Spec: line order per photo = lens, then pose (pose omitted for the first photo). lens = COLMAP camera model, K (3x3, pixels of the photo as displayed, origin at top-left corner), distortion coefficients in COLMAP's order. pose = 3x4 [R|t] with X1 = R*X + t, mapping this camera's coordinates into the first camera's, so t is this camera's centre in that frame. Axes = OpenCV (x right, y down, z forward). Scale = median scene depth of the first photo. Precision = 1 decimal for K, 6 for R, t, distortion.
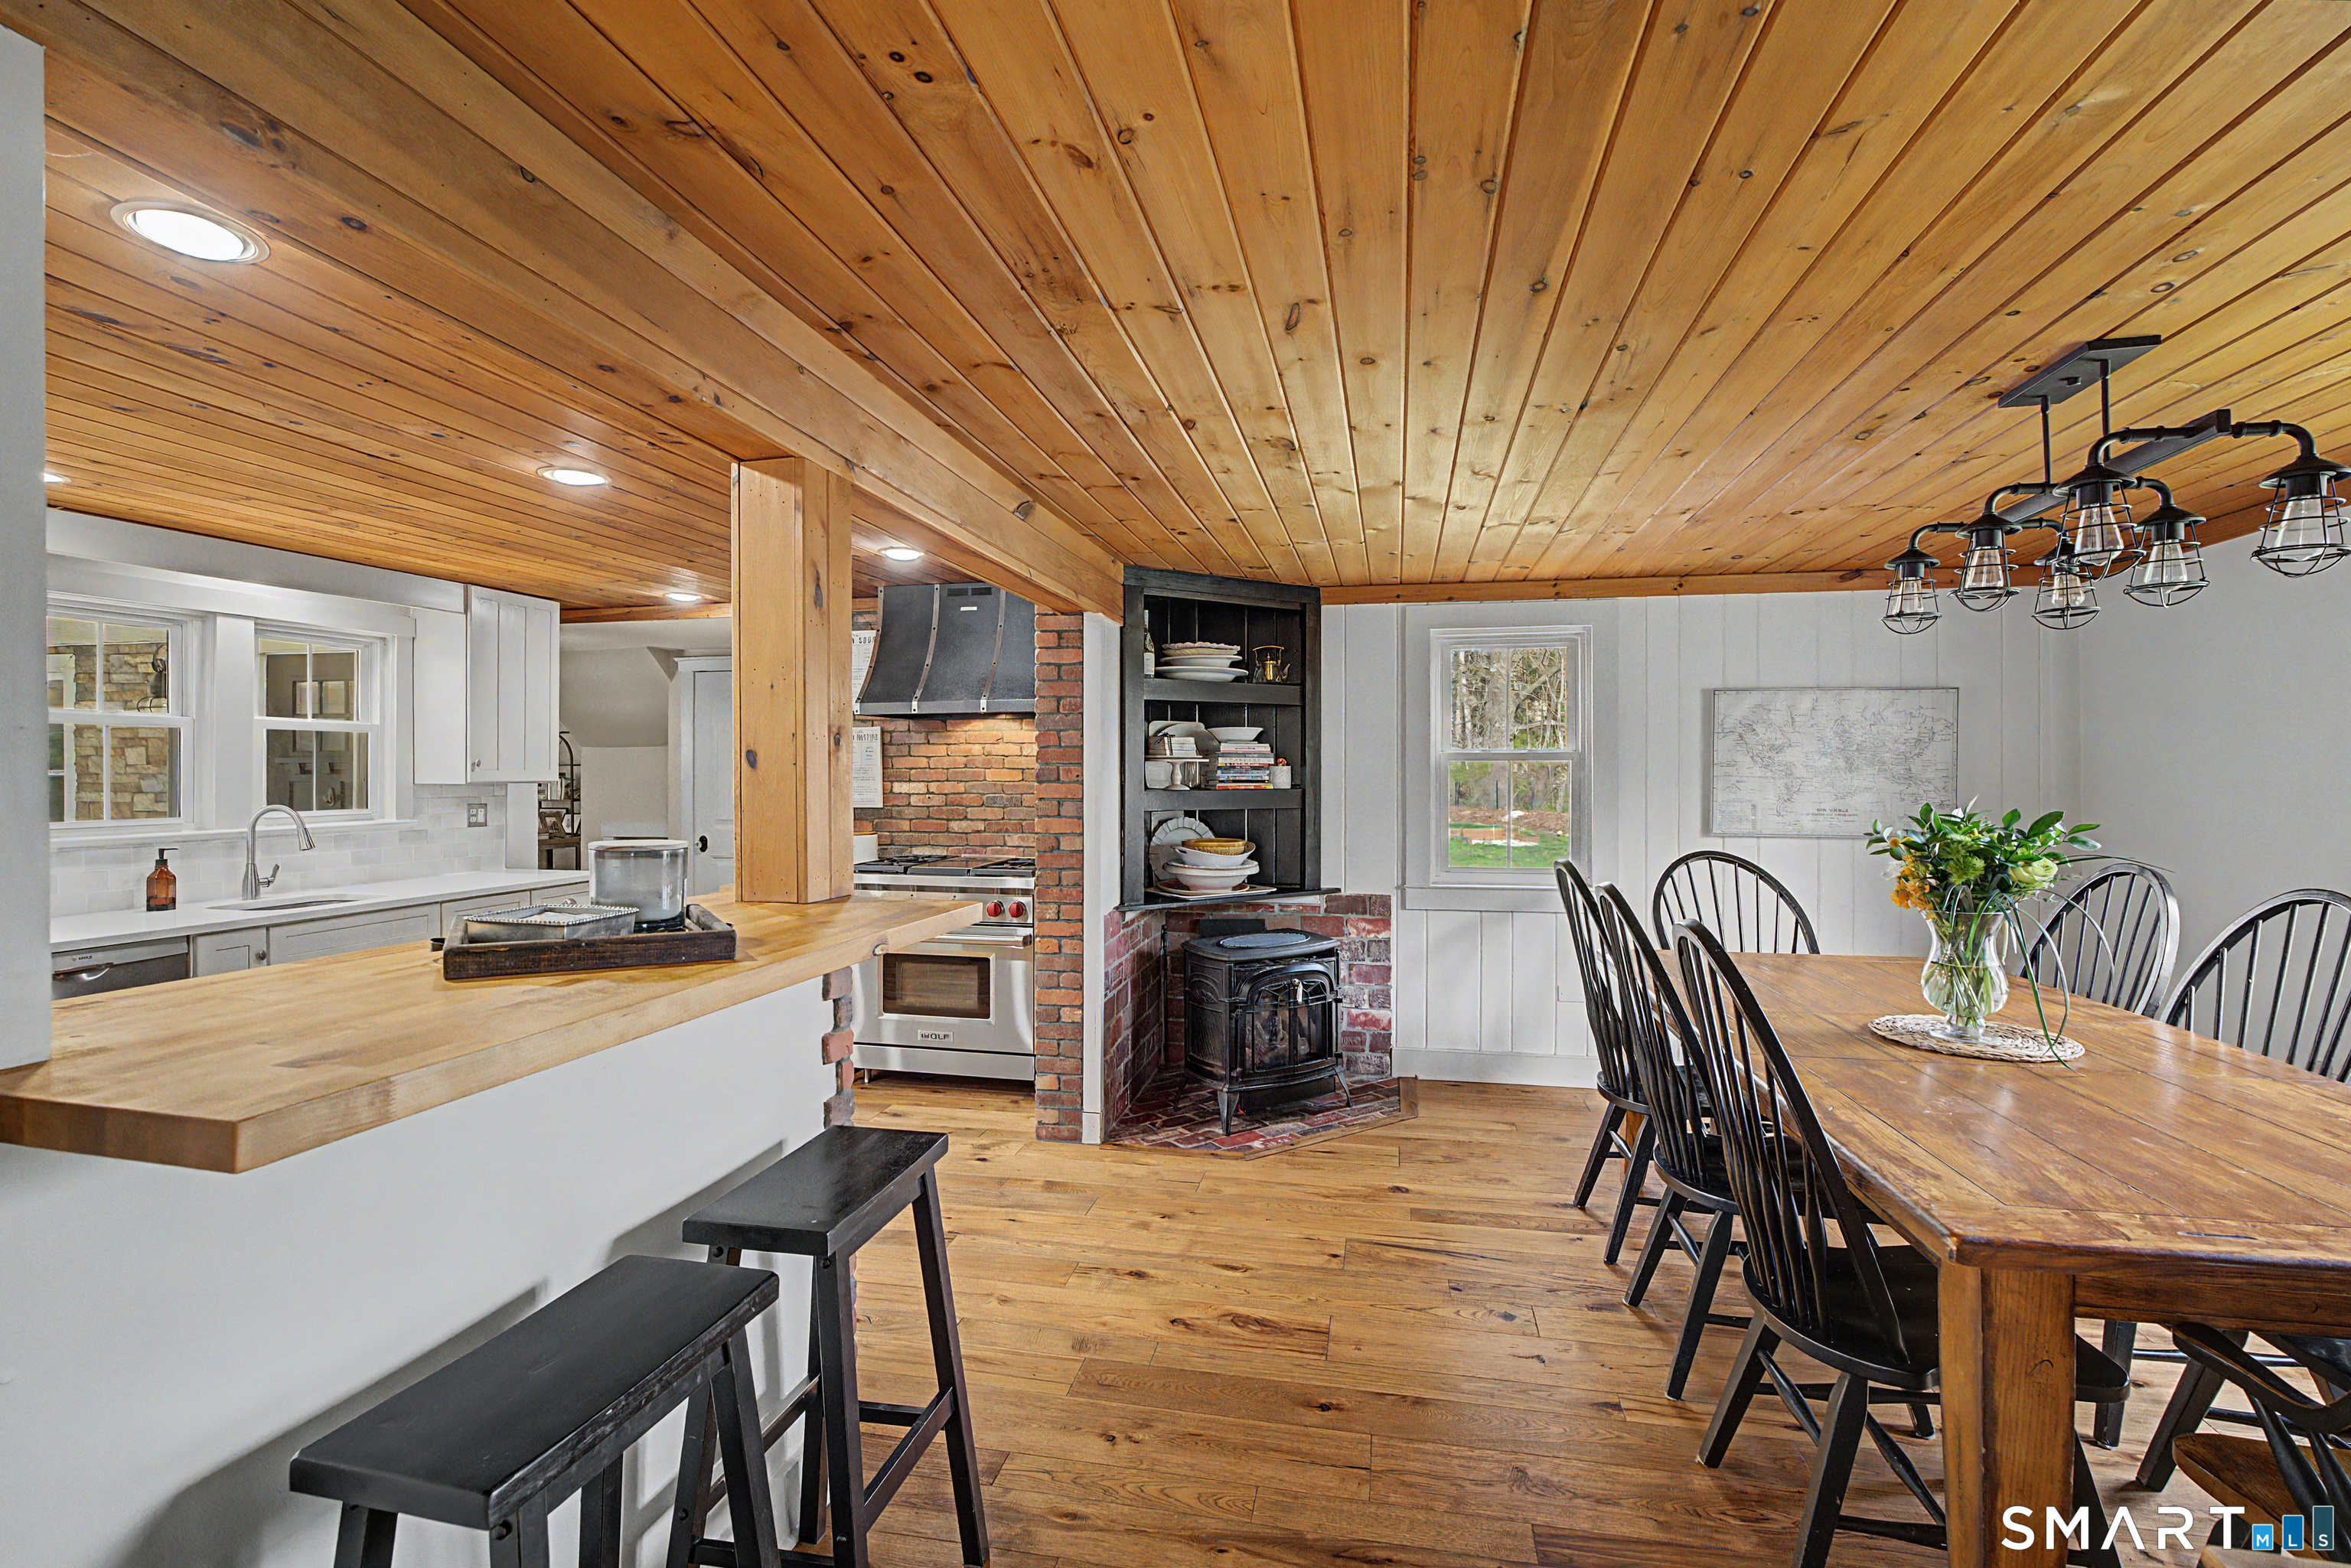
lens RADIAL K [[1067.1, 0, 1174.8], [0, 1067.1, 776.3], [0, 0, 1]] dist [0.000166, 0.000930]
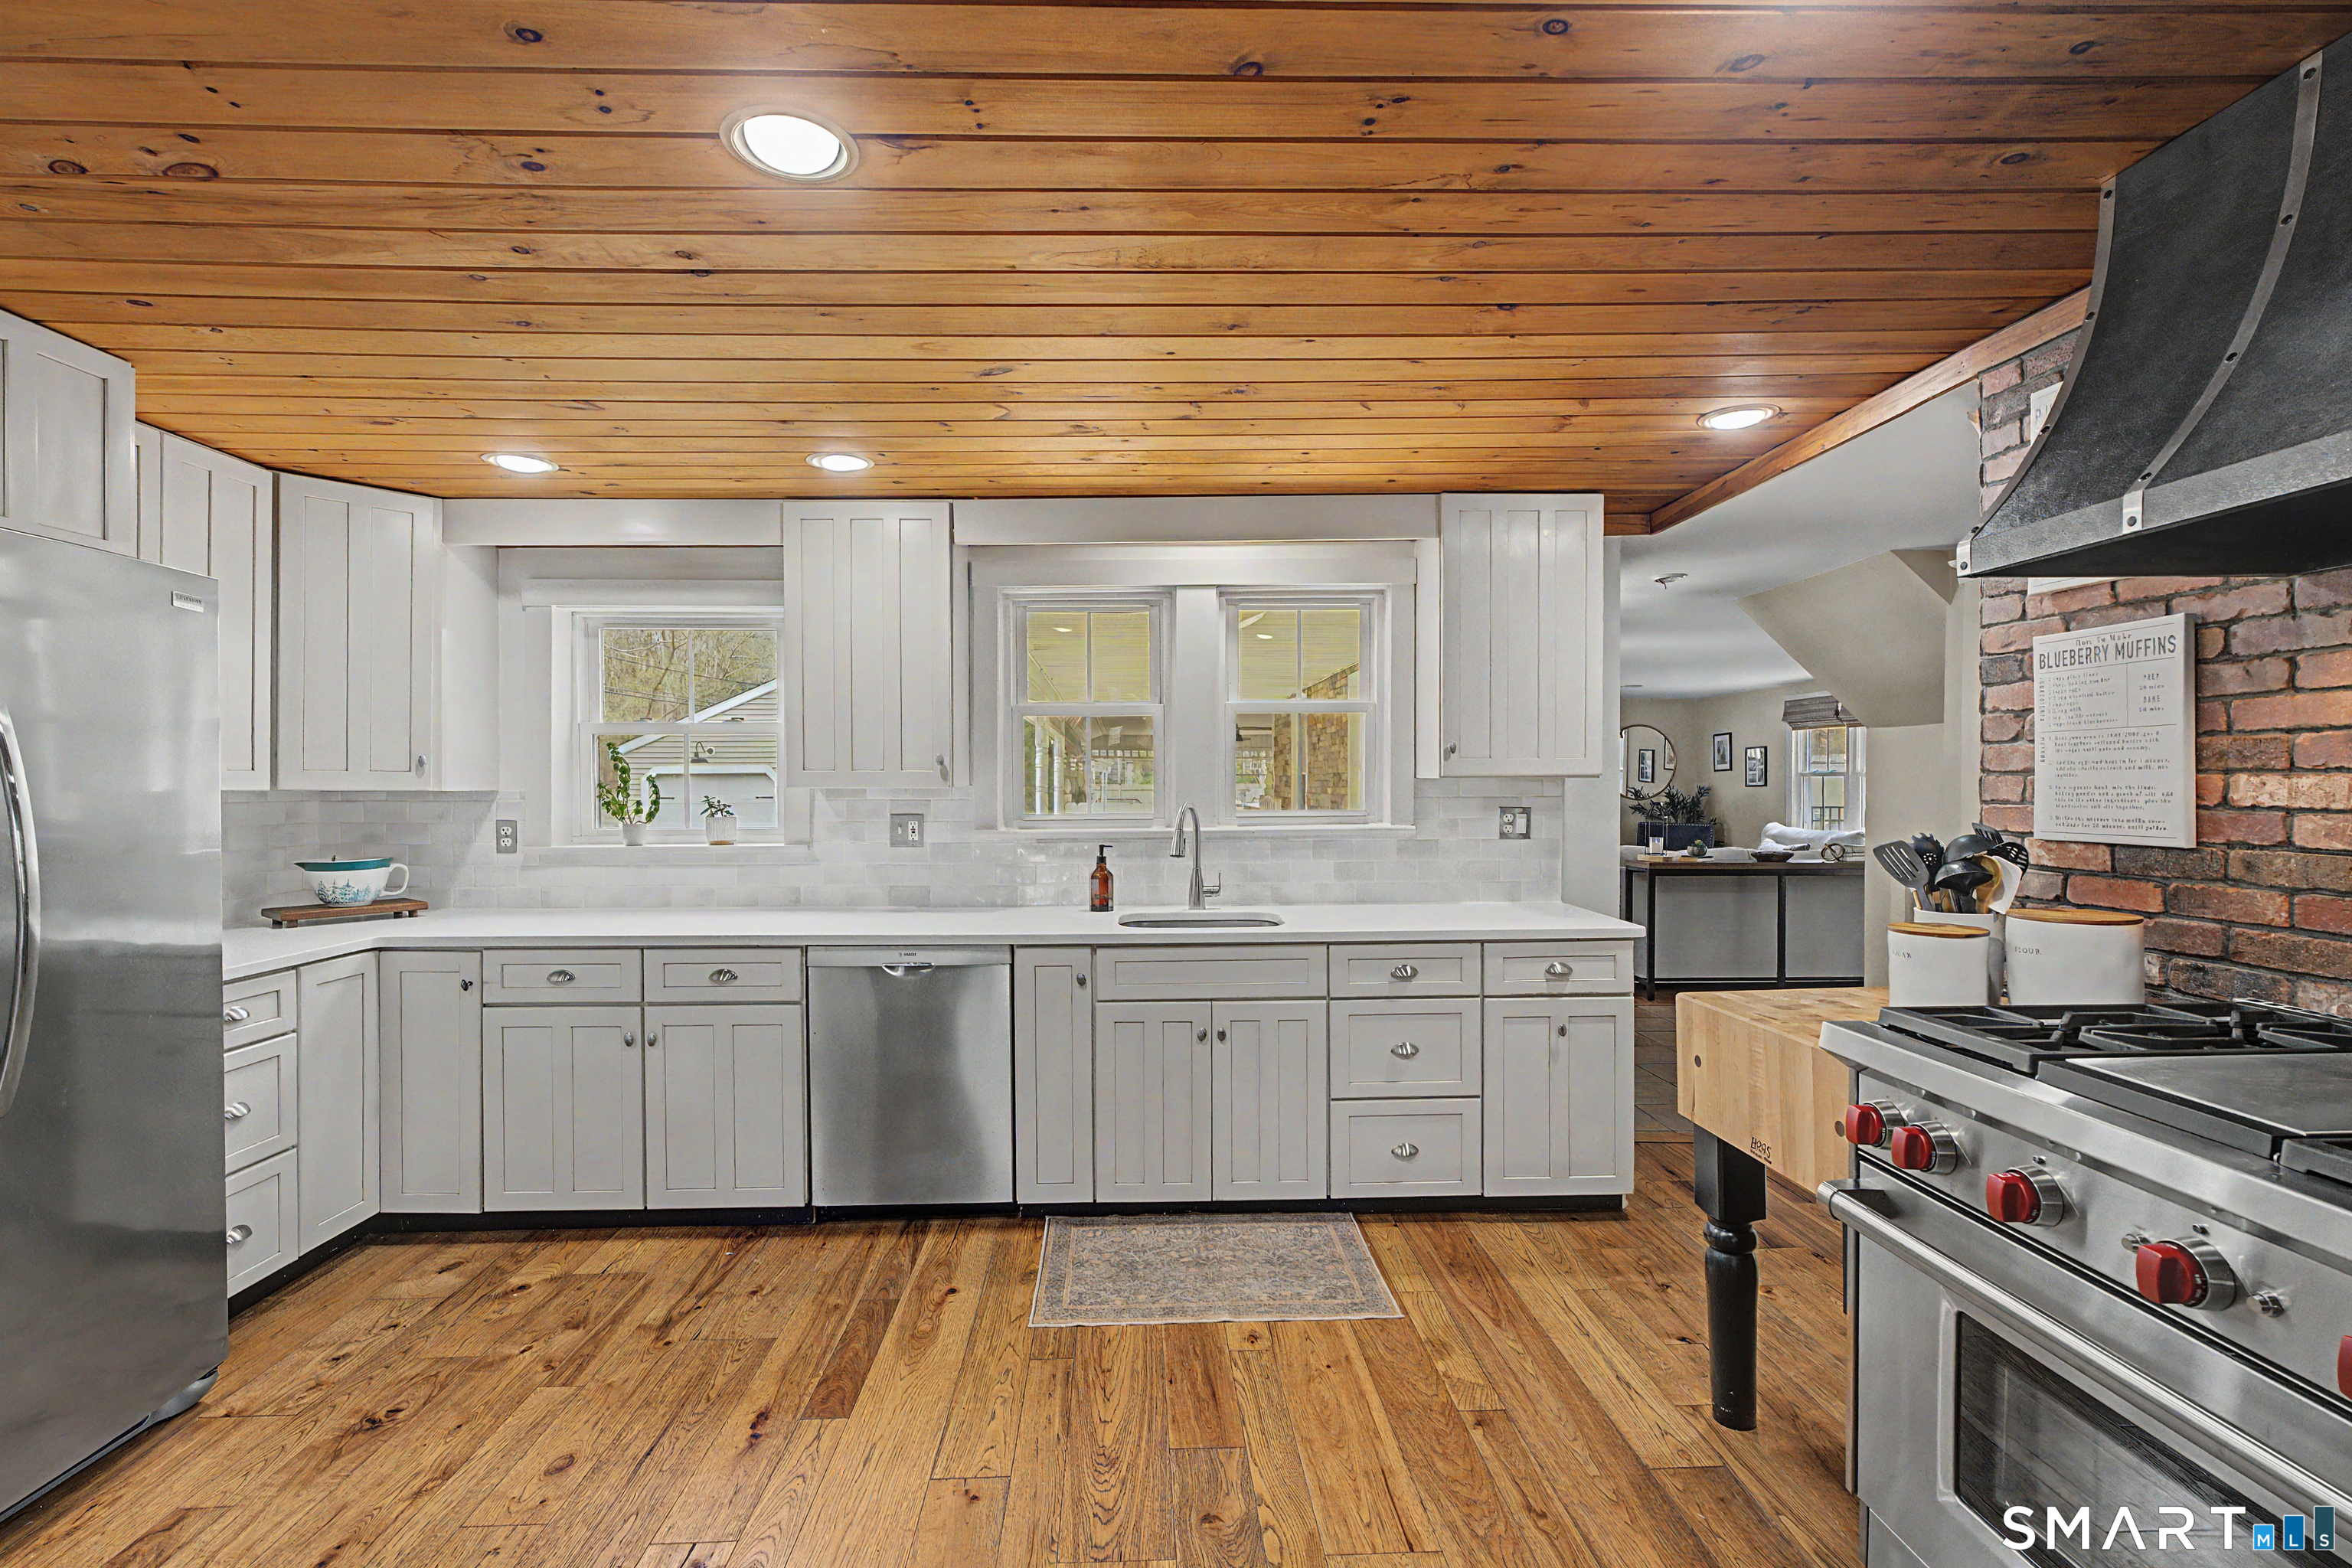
lens RADIAL K [[1067.6, 0, 1161.5], [0, 1067.6, 785.2], [0, 0, 1]] dist [0.000166, 0.000930]
pose [[0.241000, 0.006061, -0.970506, -0.021797], [0.000946, 0.999979, 0.006480, 0.006612], [0.970525, -0.002480, 0.240989, 0.590905]]
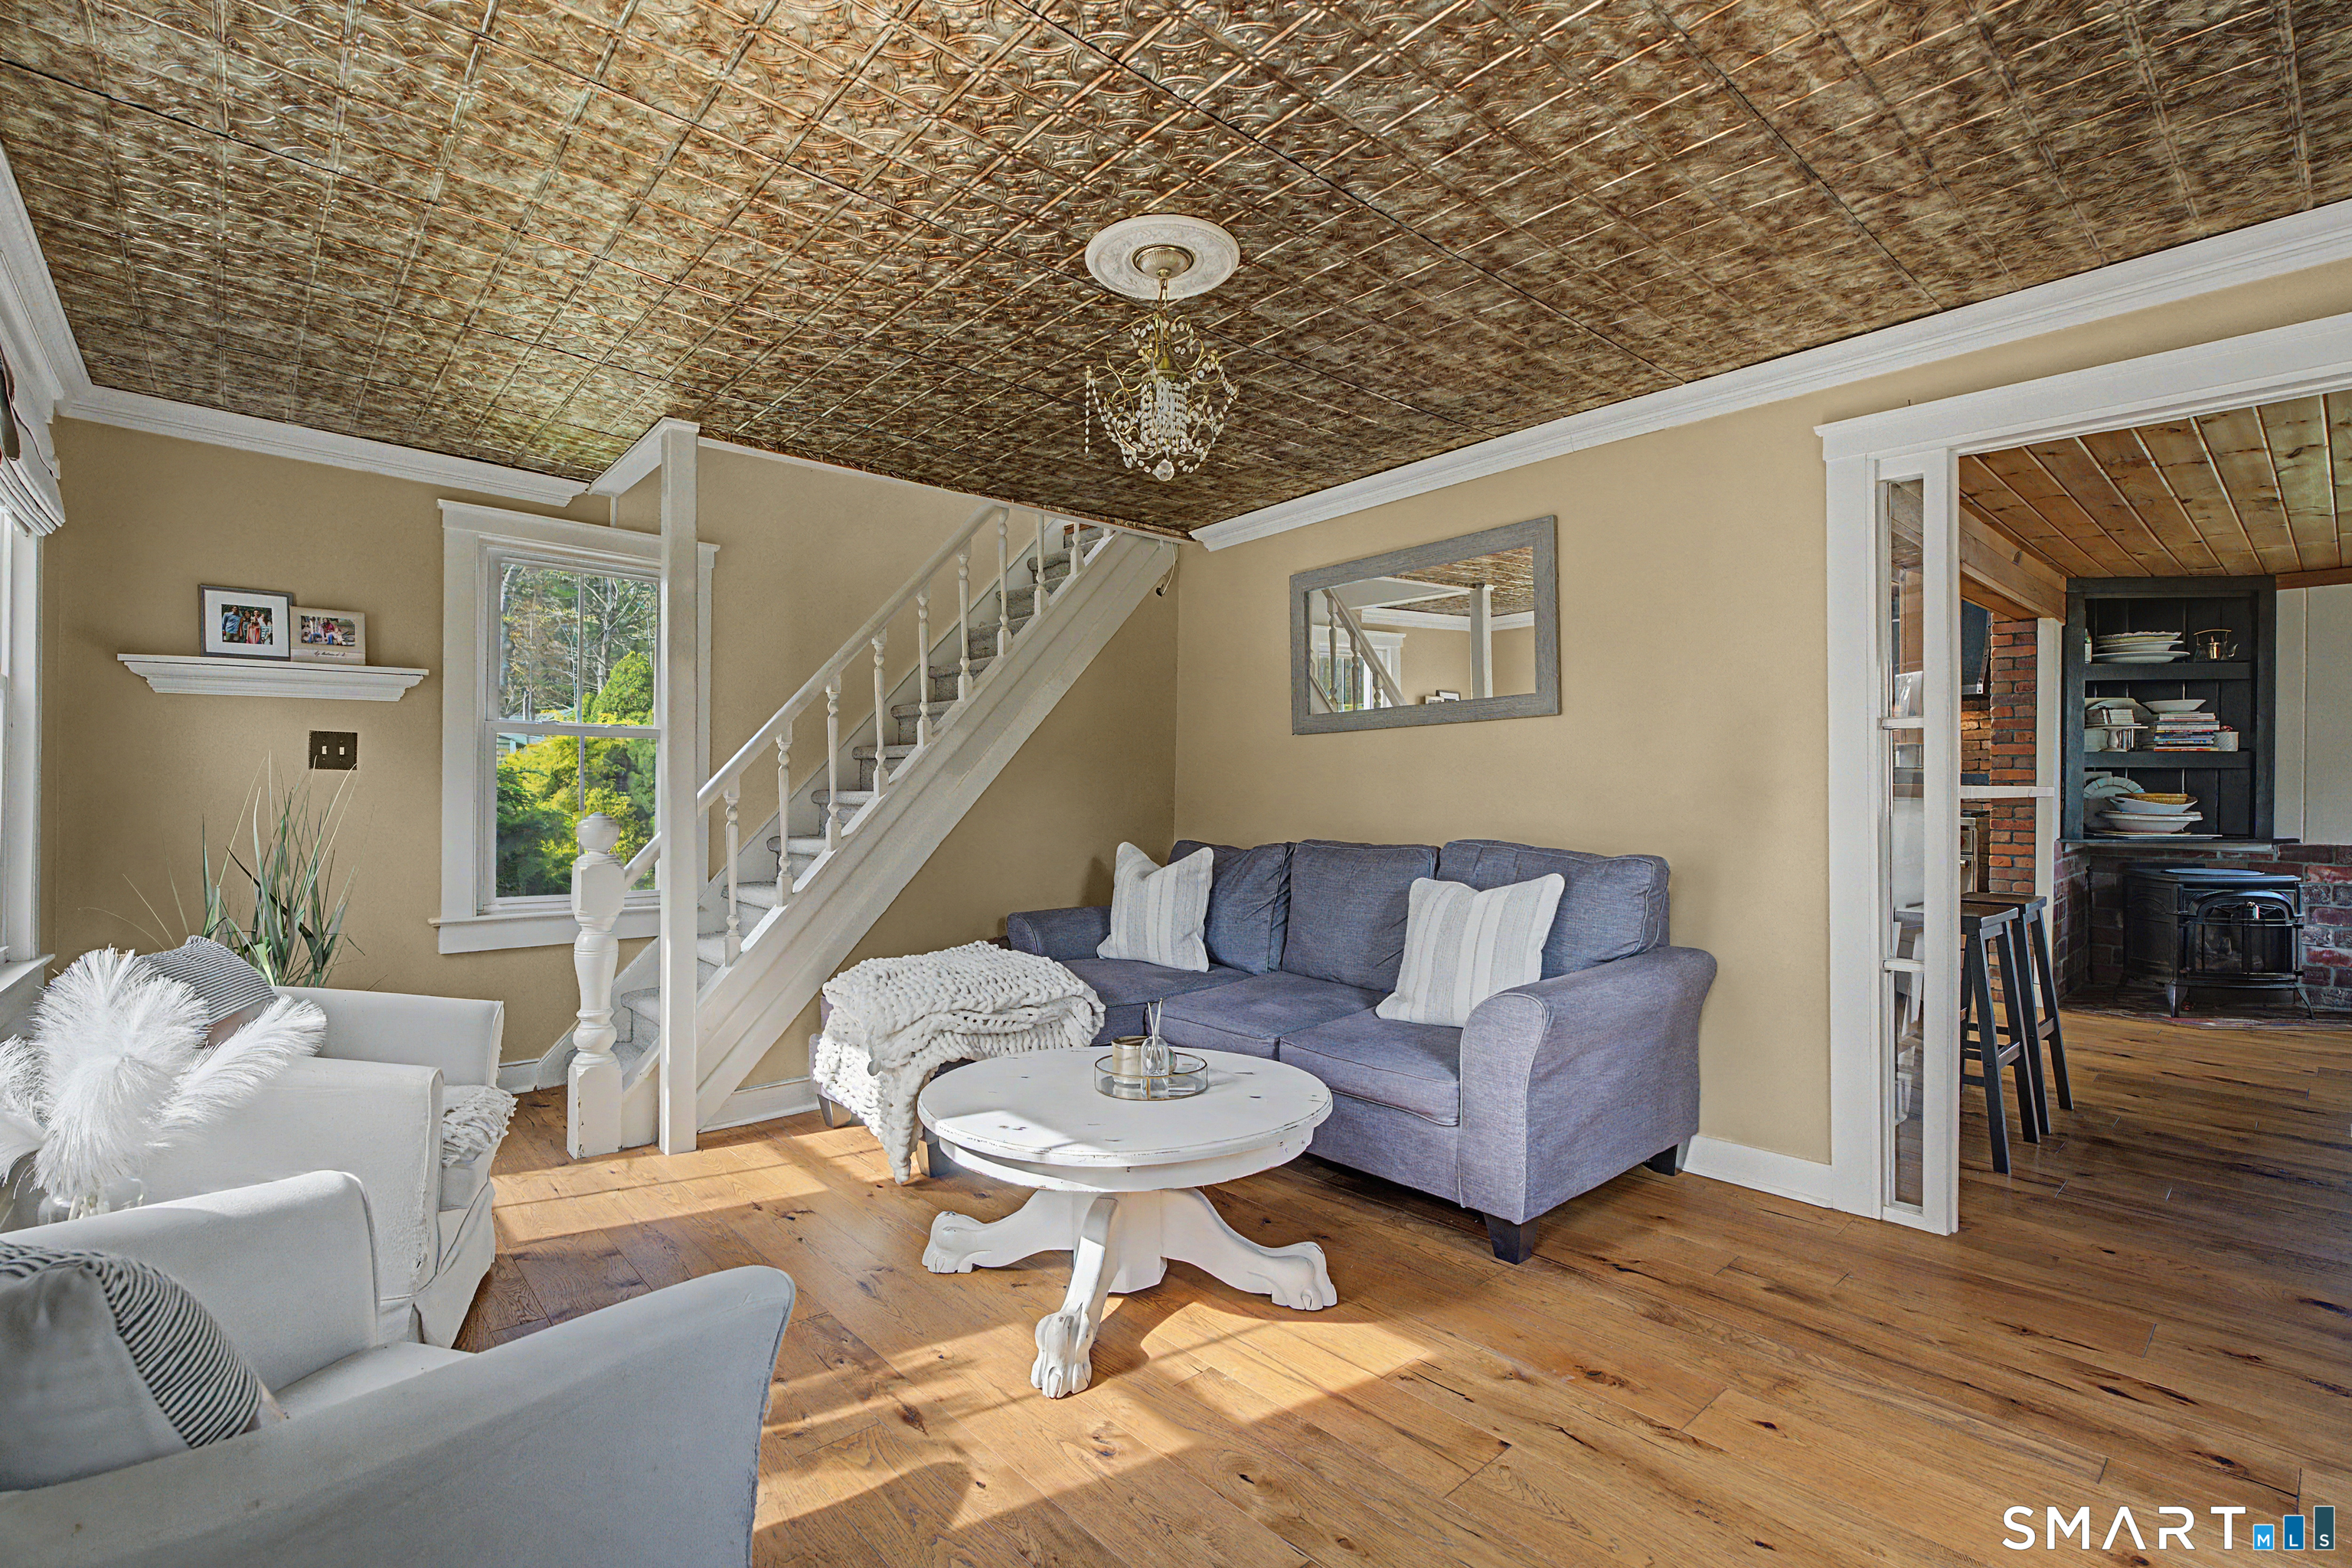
lens RADIAL K [[1067.6, 0, 1176.6], [0, 1067.6, 783.7], [0, 0, 1]] dist [0.000166, 0.000930]
pose [[0.808075, 0.005348, -0.589055, -0.153206], [-0.002993, 0.999983, 0.004973, 0.049171], [0.589071, -0.002256, 0.808078, -0.681389]]
